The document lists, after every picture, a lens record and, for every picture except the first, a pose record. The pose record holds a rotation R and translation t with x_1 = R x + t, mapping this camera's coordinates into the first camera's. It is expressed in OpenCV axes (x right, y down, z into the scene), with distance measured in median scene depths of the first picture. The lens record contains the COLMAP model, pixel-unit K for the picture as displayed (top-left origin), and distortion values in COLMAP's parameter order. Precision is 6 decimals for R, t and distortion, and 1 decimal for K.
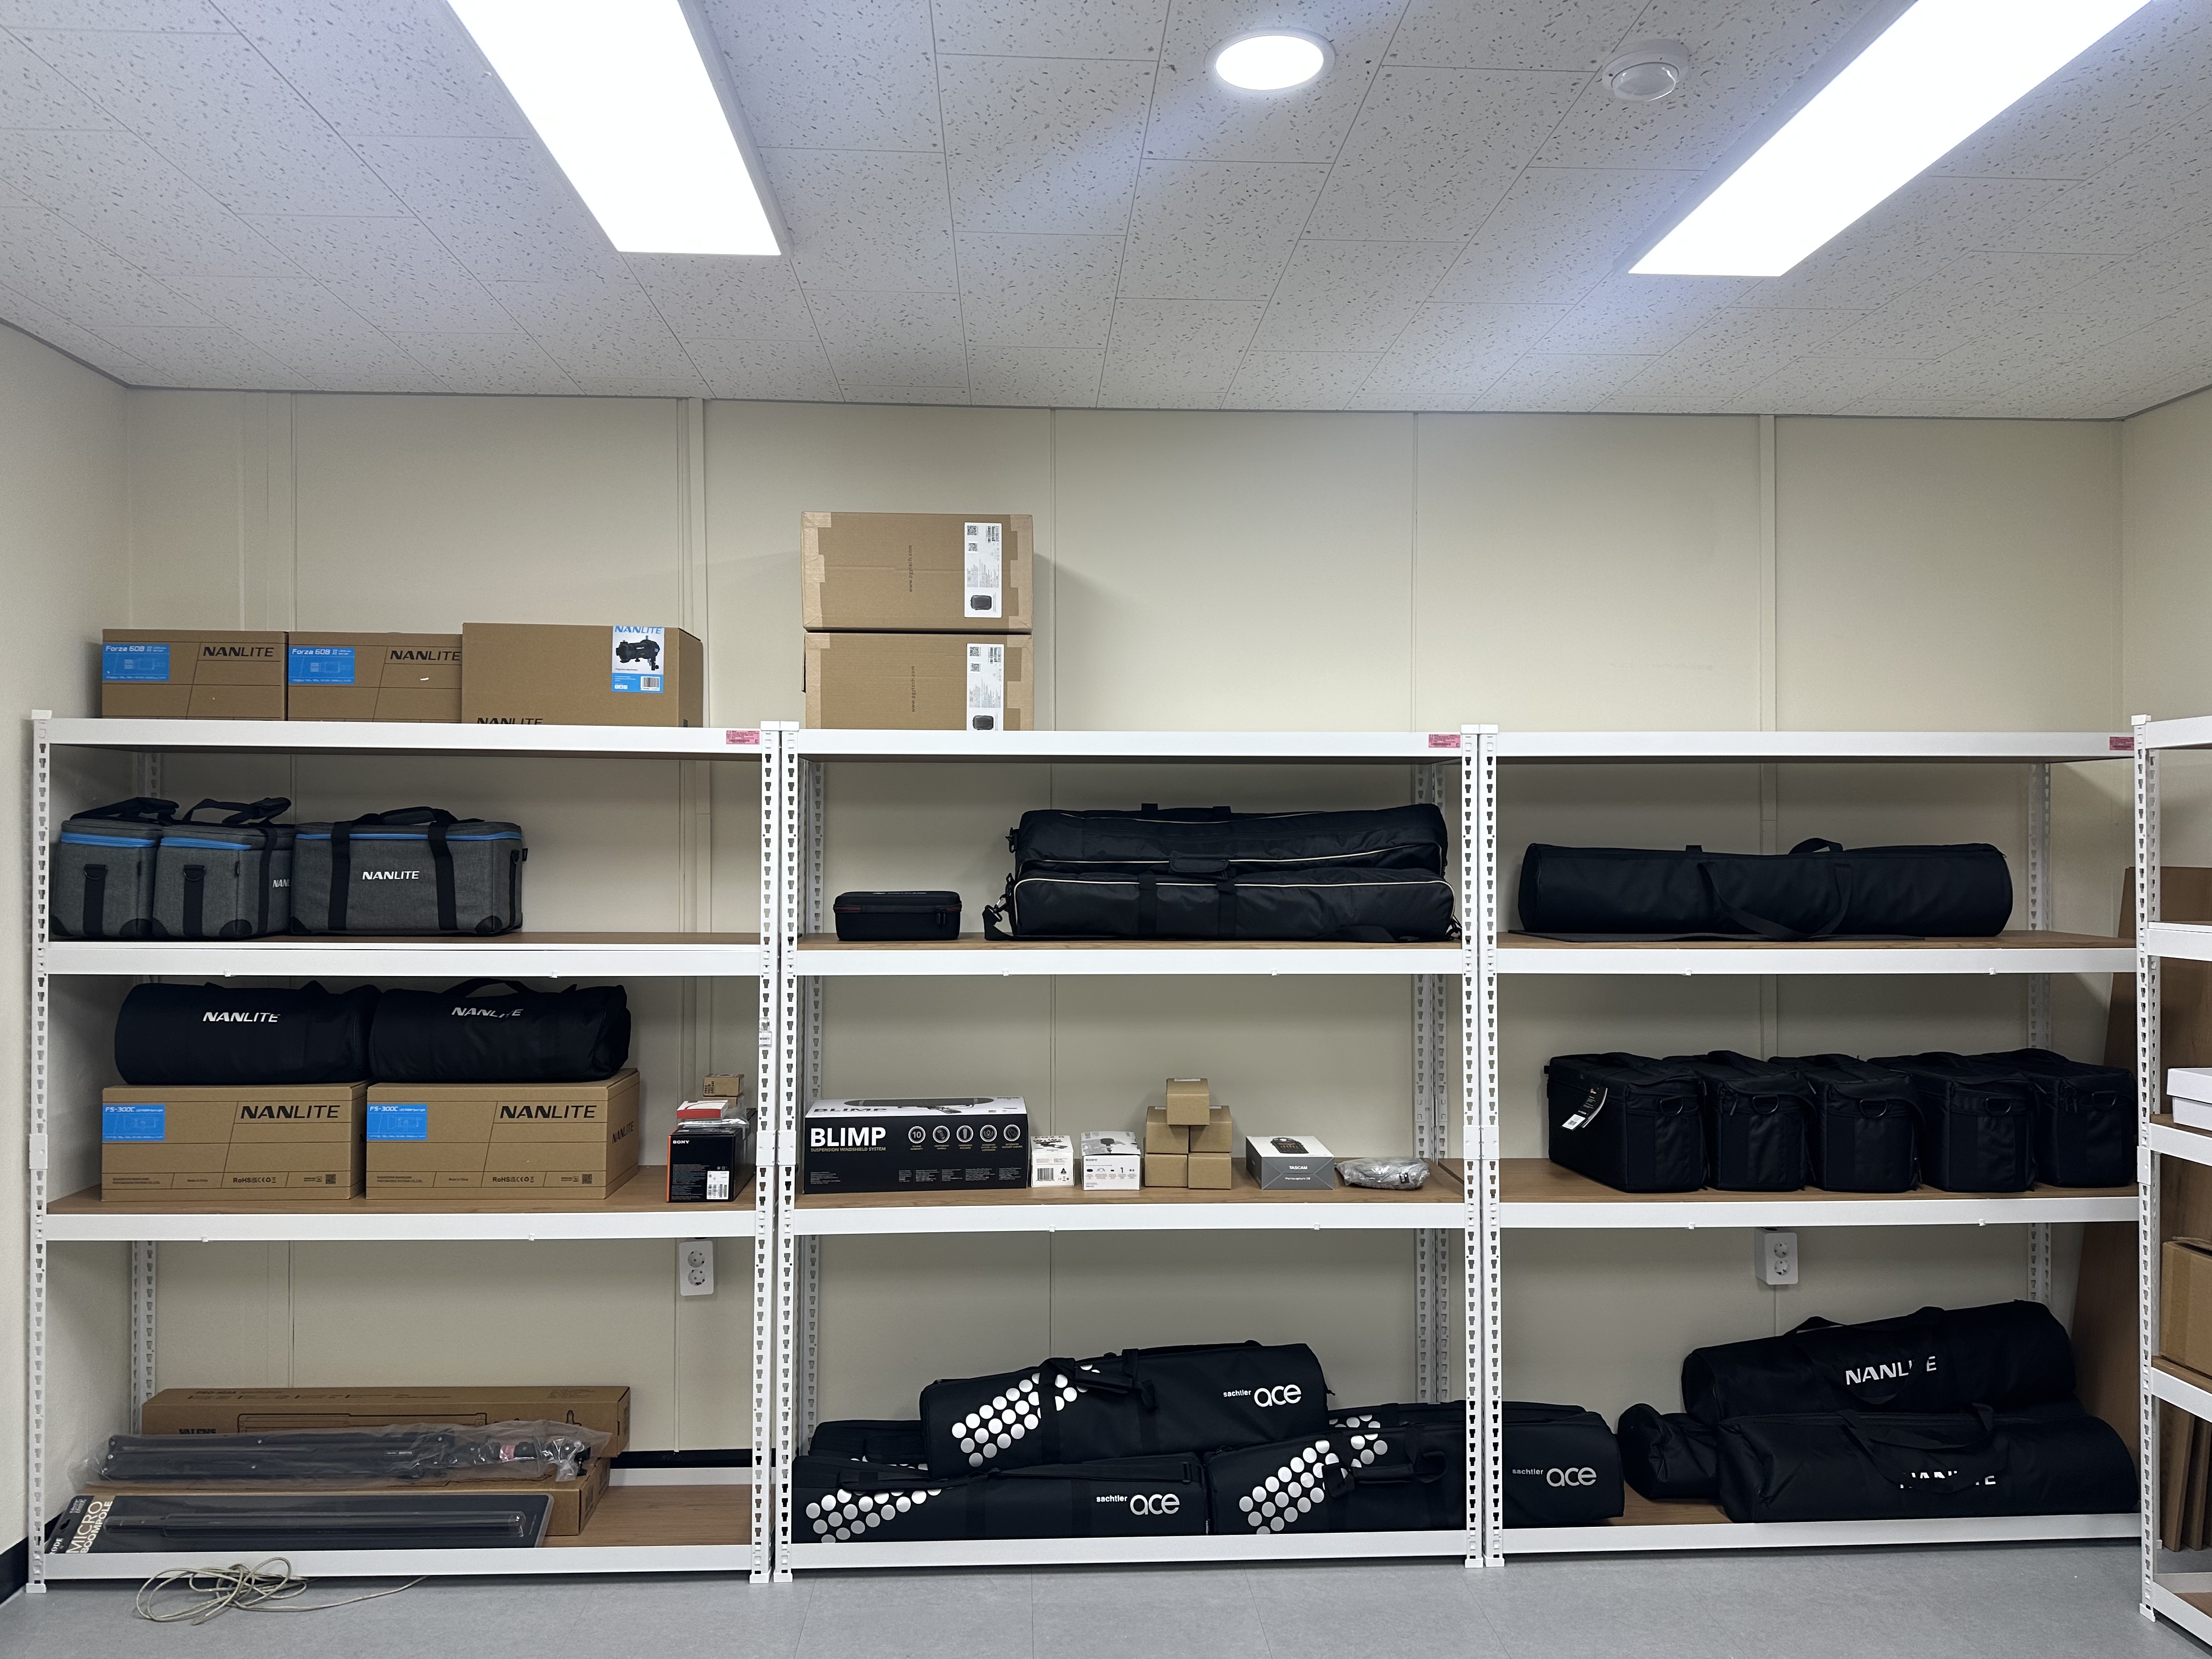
lens RADIAL K [[1533.5, 0, 1101.5], [0, 1533.5, 825.7], [0, 0, 1]] dist [0.007406, -0.014773]
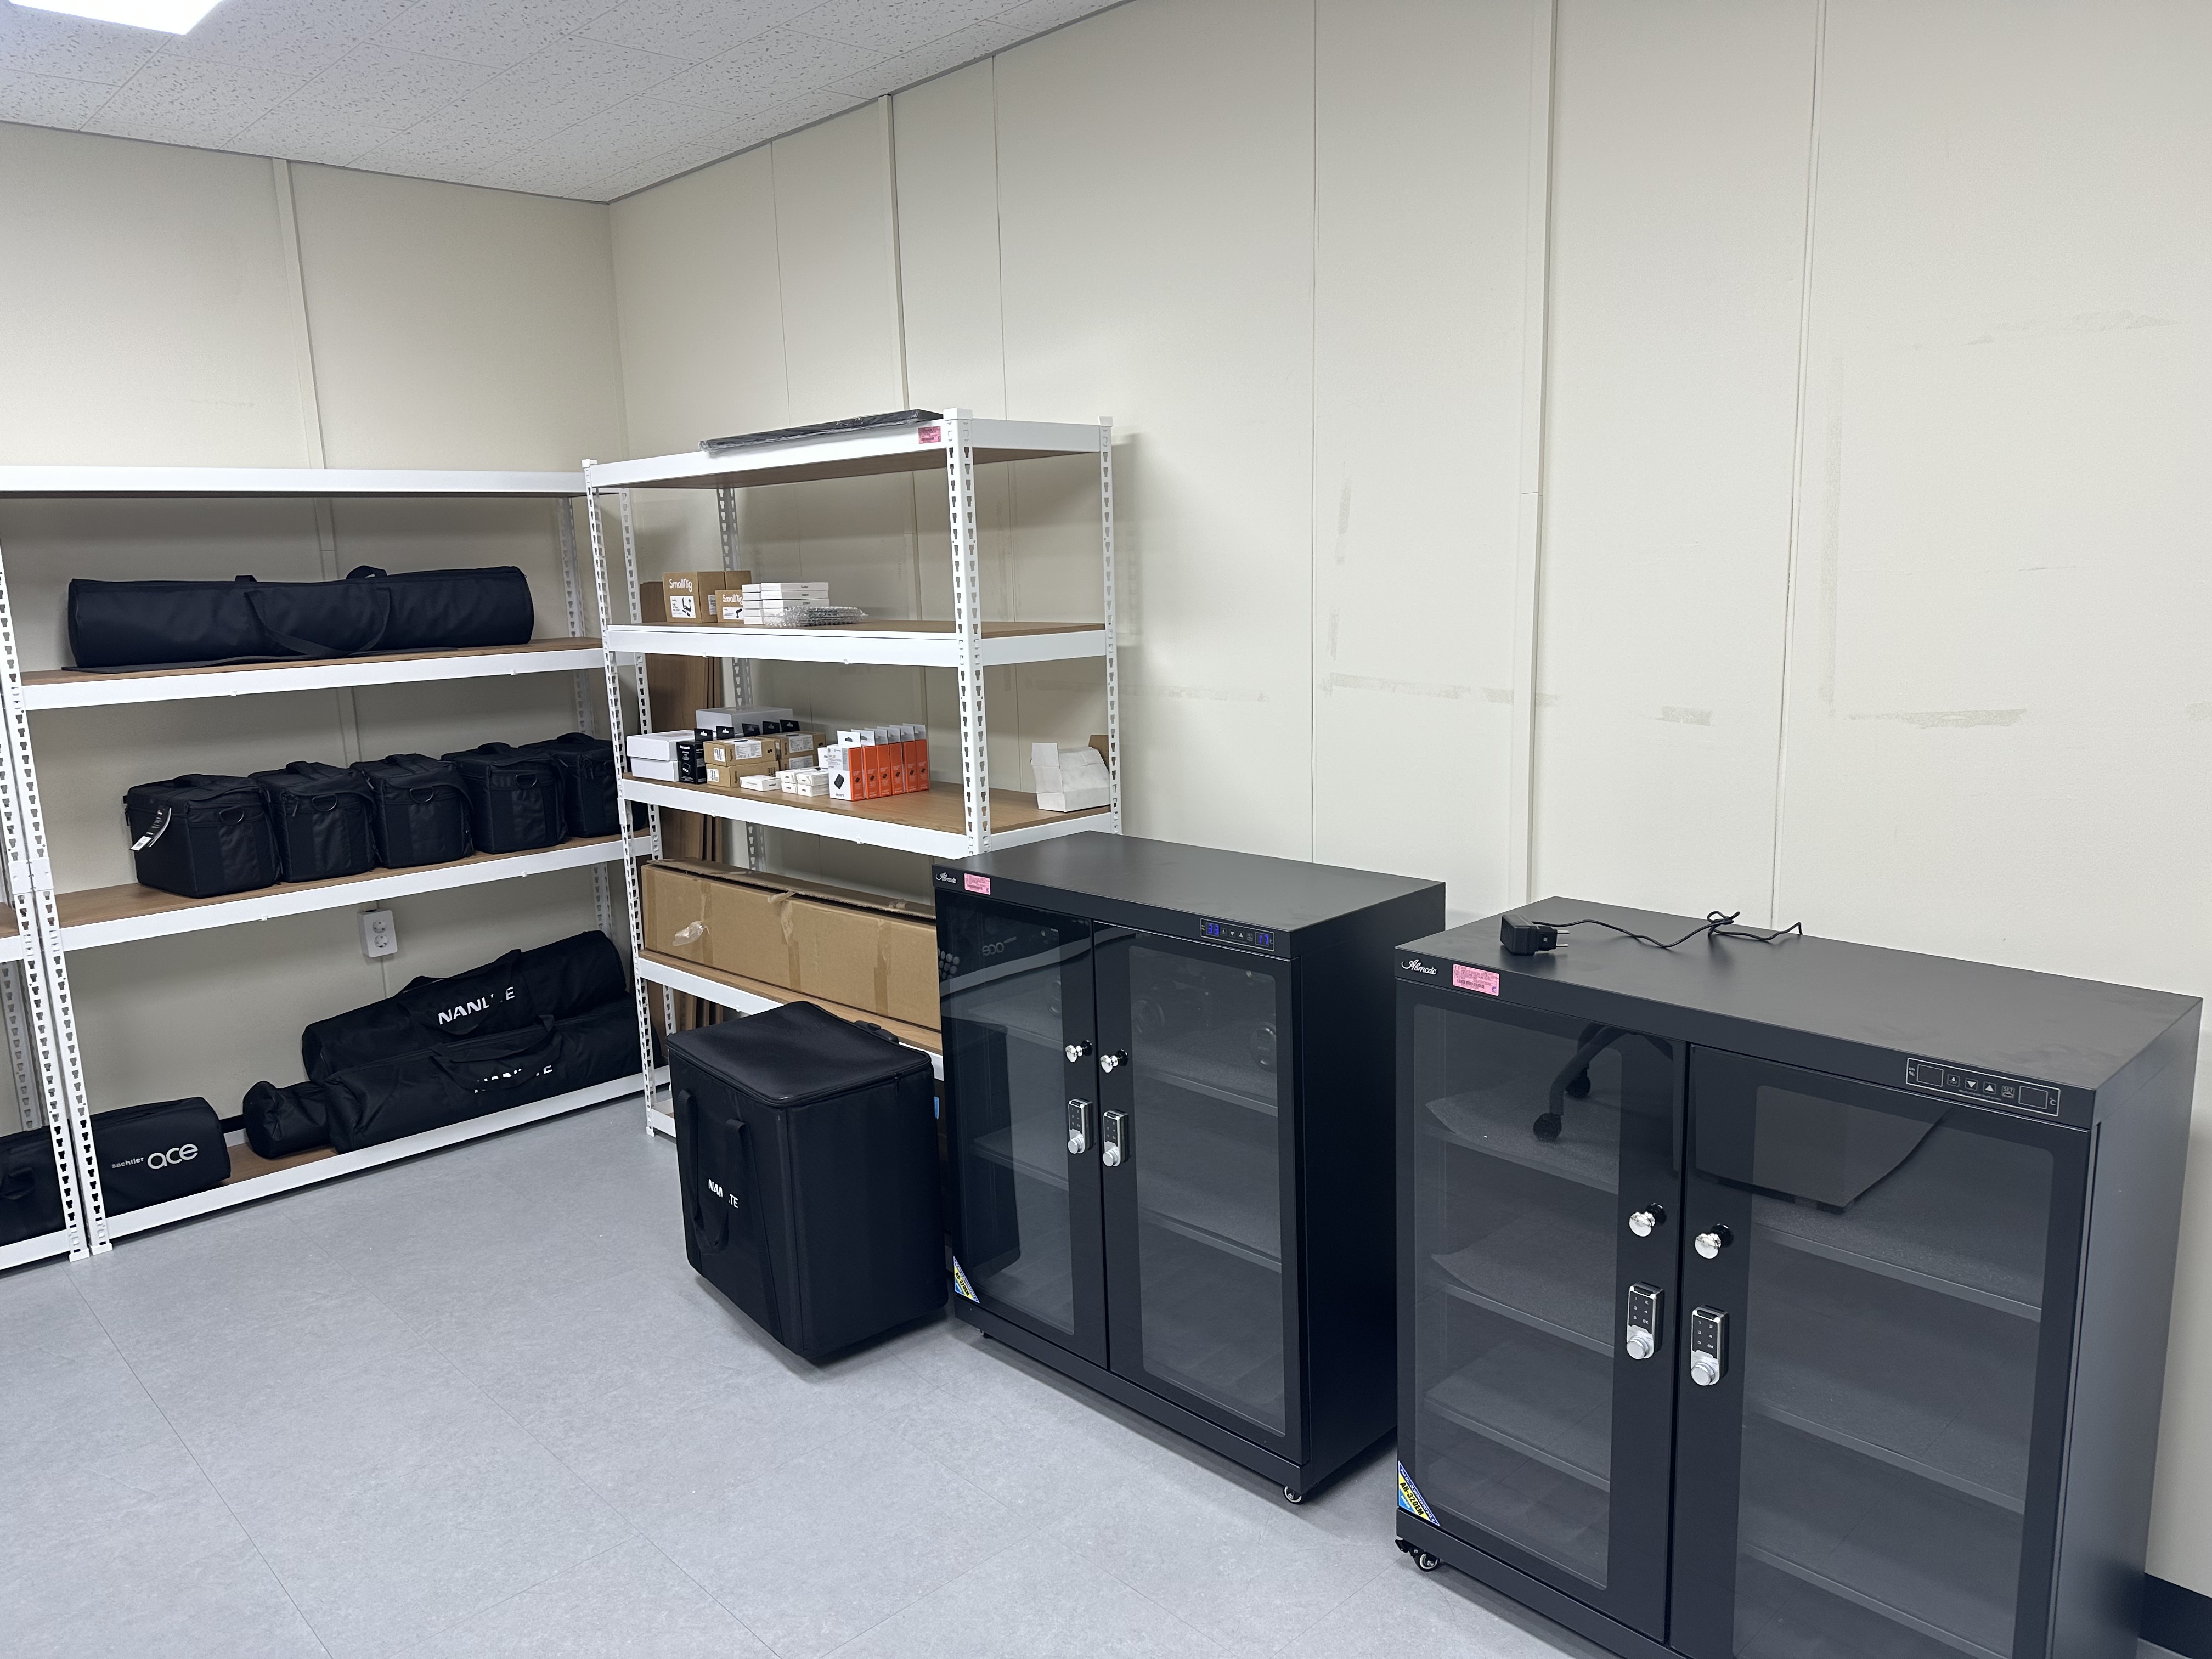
lens RADIAL K [[1533.5, 0, 1109.9], [0, 1533.5, 838.4], [0, 0, 1]] dist [0.007406, -0.014773]
pose [[0.749612, -0.143167, 0.646208, 0.126935], [0.023292, 0.981427, 0.190415, 0.002978], [-0.661467, -0.127686, 0.739025, -0.233799]]
